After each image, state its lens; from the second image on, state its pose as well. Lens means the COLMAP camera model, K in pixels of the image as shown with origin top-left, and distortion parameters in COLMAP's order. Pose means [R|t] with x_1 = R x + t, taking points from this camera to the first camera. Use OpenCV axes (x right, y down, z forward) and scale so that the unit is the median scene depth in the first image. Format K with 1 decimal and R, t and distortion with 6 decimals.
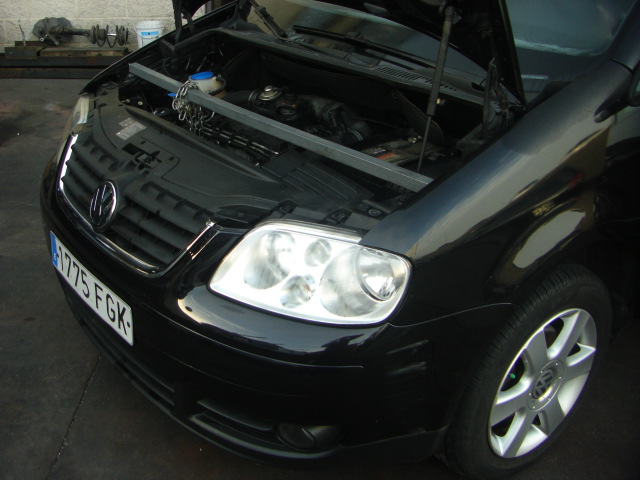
lens RADIAL K [[725.2, 0, 268.2], [0, 725.2, 193.0], [0, 0, 1]] dist [-0.183589, 0.137329]
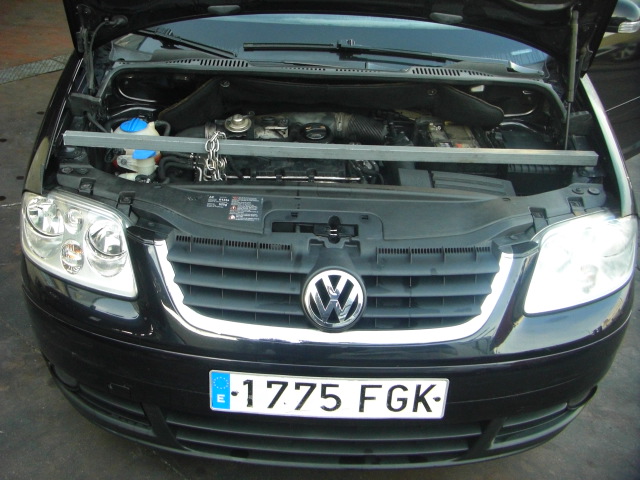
lens RADIAL K [[725.2, 0, 268.2], [0, 725.2, 193.0], [0, 0, 1]] dist [-0.183589, 0.137329]
pose [[0.632776, -0.323511, 0.703516, -0.848293], [0.285812, 0.941968, 0.176090, -0.273877], [-0.719657, 0.089648, 0.688518, 0.489809]]
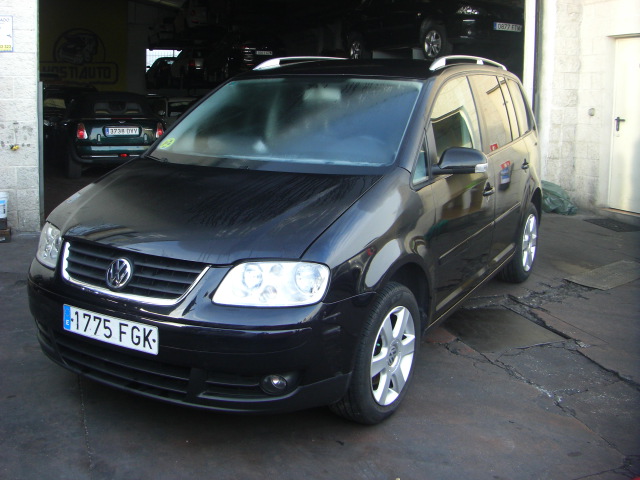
lens RADIAL K [[725.2, 0, 268.2], [0, 725.2, 193.0], [0, 0, 1]] dist [-0.183589, 0.137329]
pose [[0.933491, -0.044823, 0.355788, -0.486319], [0.134426, 0.963549, -0.231307, 0.258332], [-0.332452, 0.263750, 0.905490, -0.566761]]
